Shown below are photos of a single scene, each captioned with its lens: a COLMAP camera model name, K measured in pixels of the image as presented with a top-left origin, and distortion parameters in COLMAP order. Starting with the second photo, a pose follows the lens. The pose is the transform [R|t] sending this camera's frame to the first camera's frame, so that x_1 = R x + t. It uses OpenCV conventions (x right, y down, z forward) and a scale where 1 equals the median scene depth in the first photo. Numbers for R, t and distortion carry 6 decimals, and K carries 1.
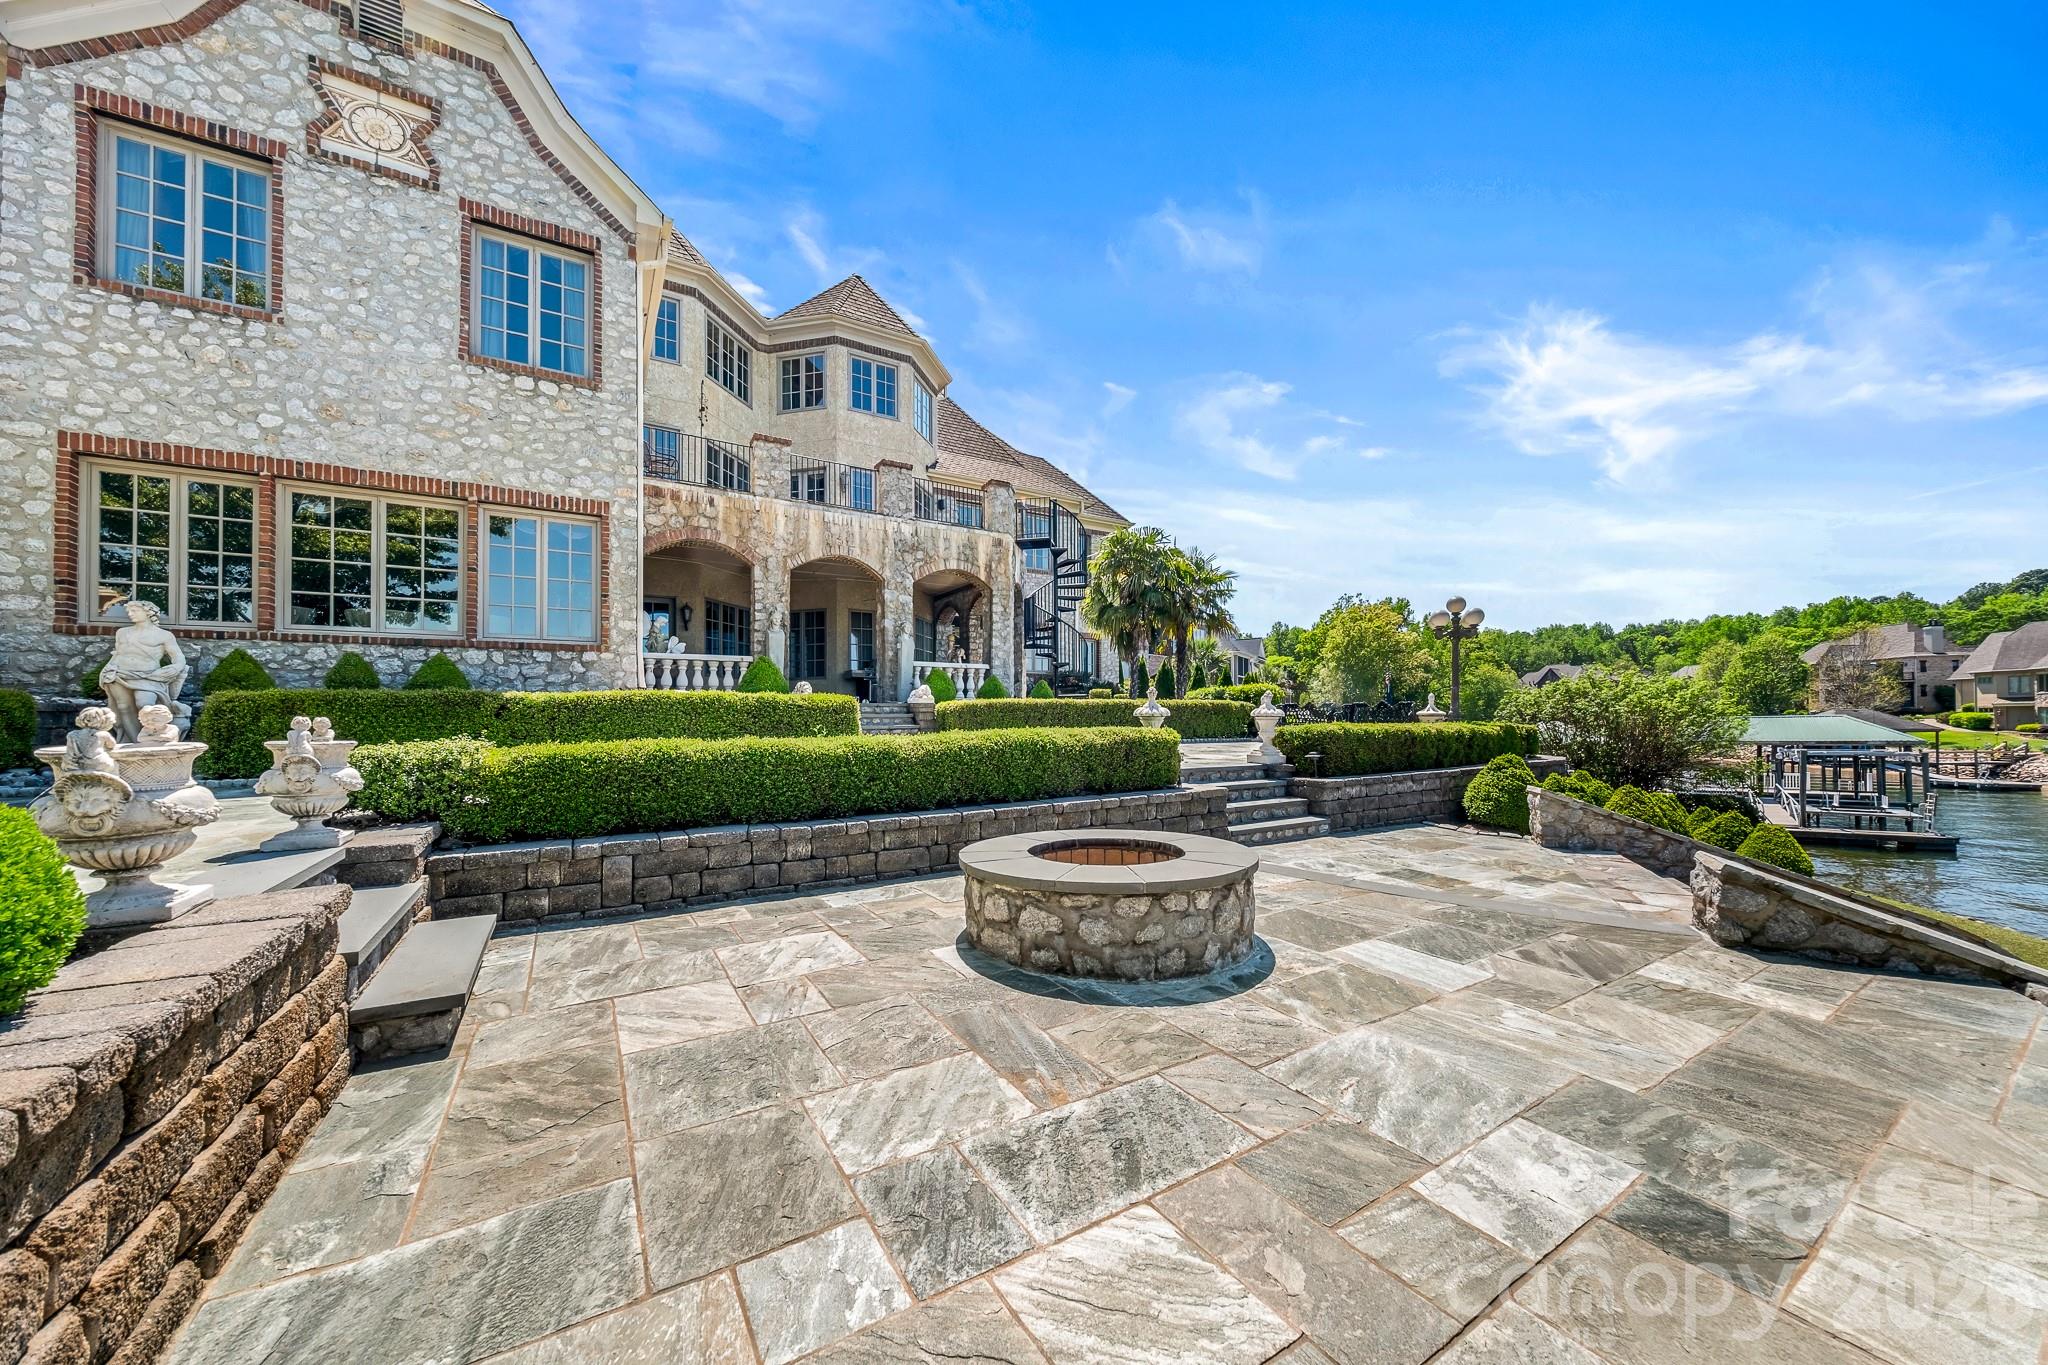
lens RADIAL K [[712.3, 0, 1019.5], [0, 712.3, 721.1], [0, 0, 1]] dist [-0.014366, 0.000109]
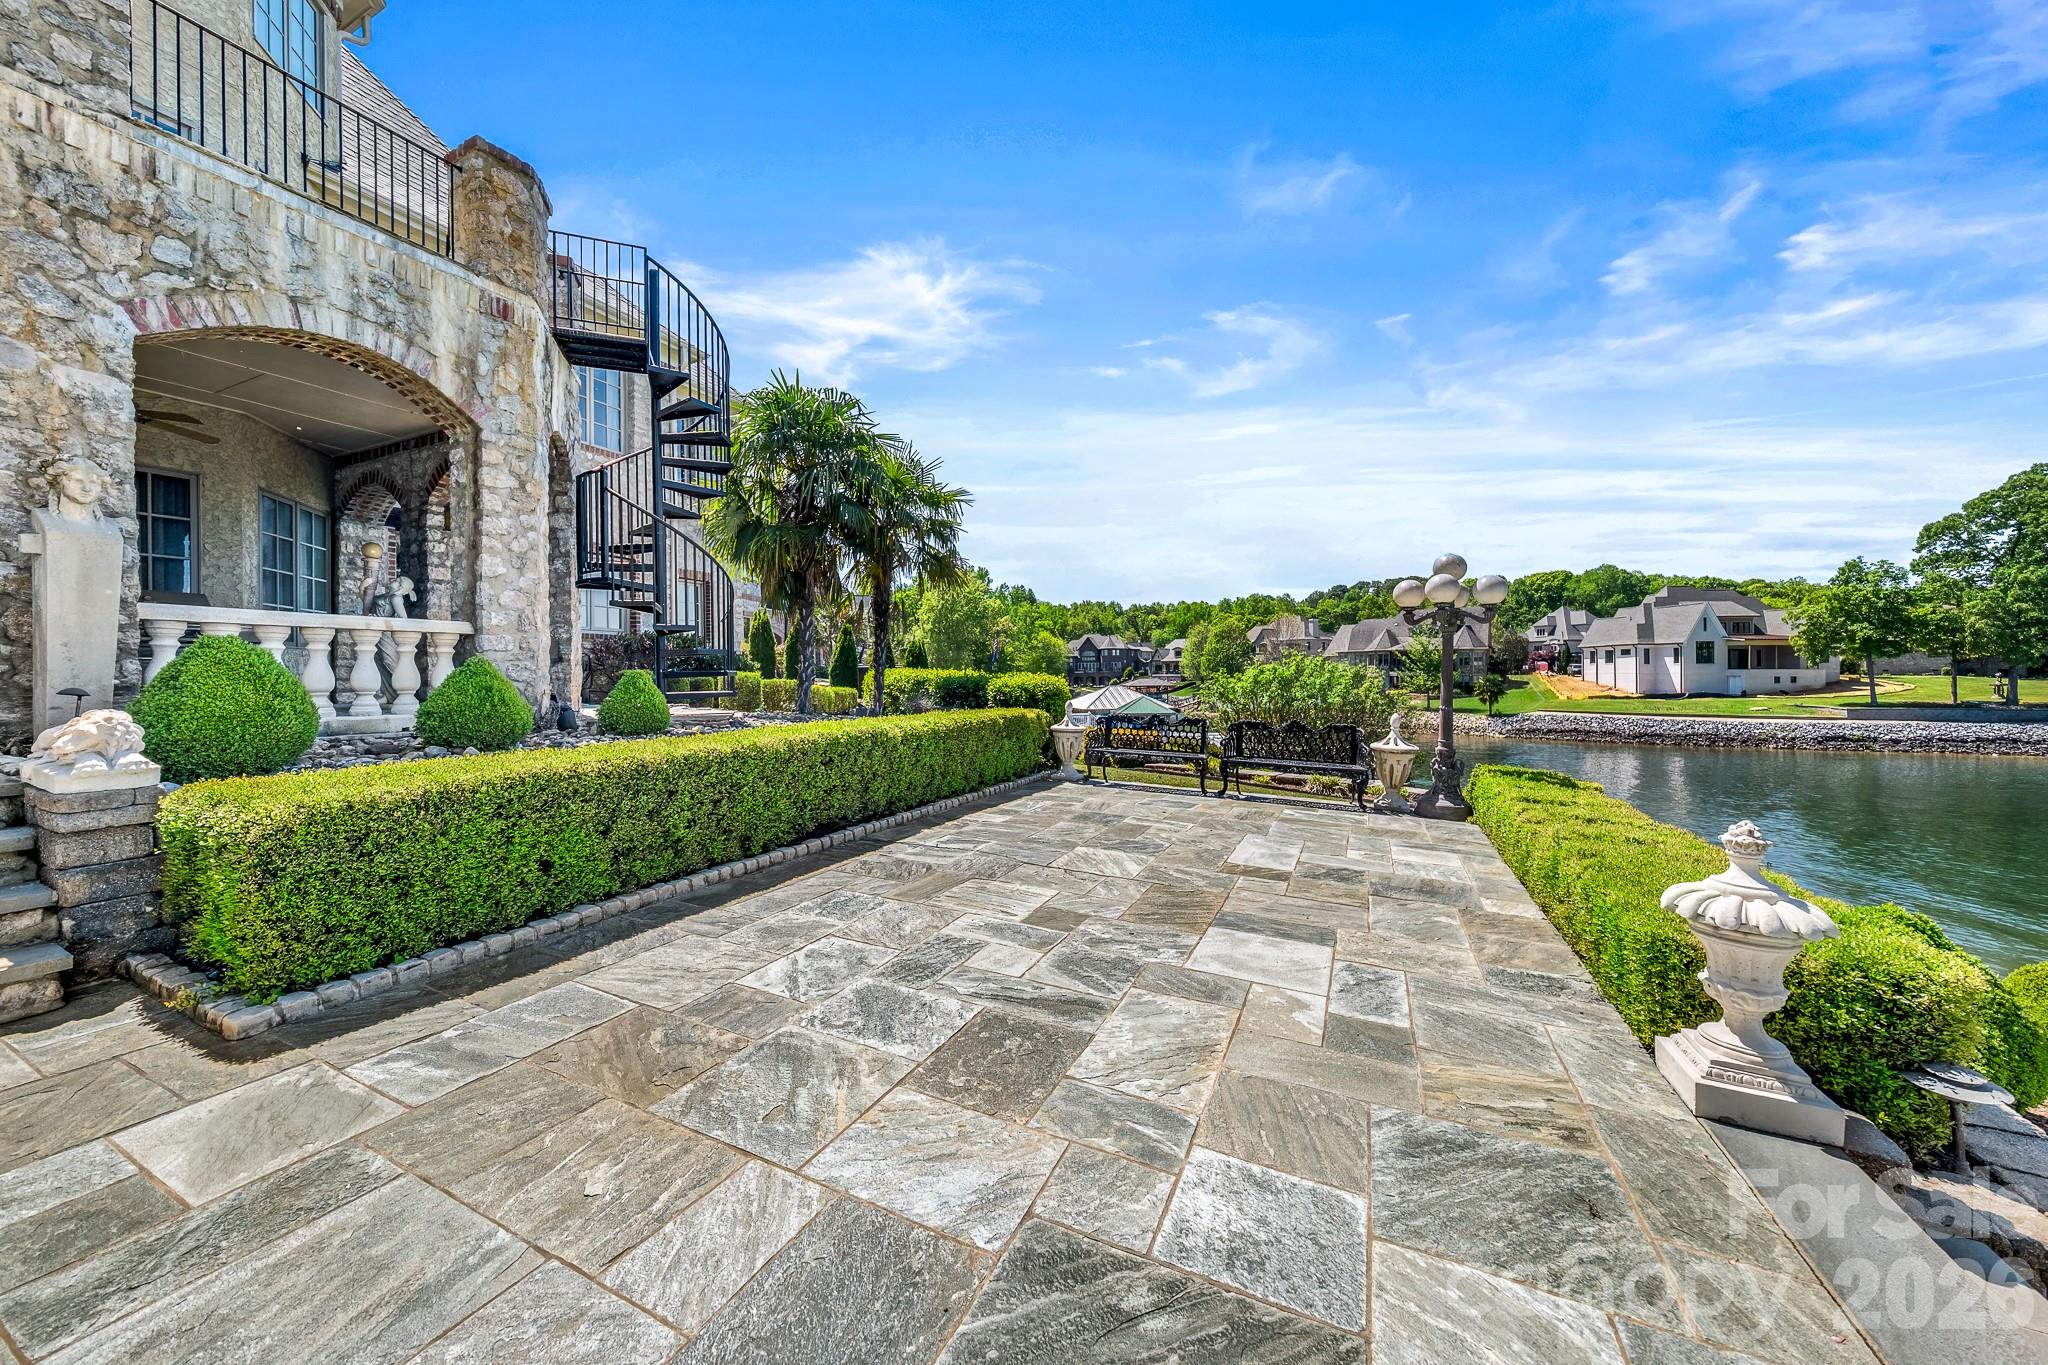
lens RADIAL K [[731.6, 0, 1058.0], [0, 731.6, 691.4], [0, 0, 1]] dist [0.001133, -0.000056]
pose [[0.820994, -0.004474, 0.570920, -0.007752], [-0.004968, 0.999875, 0.014979, -0.046070], [-0.570916, -0.015134, 0.820869, 0.455982]]
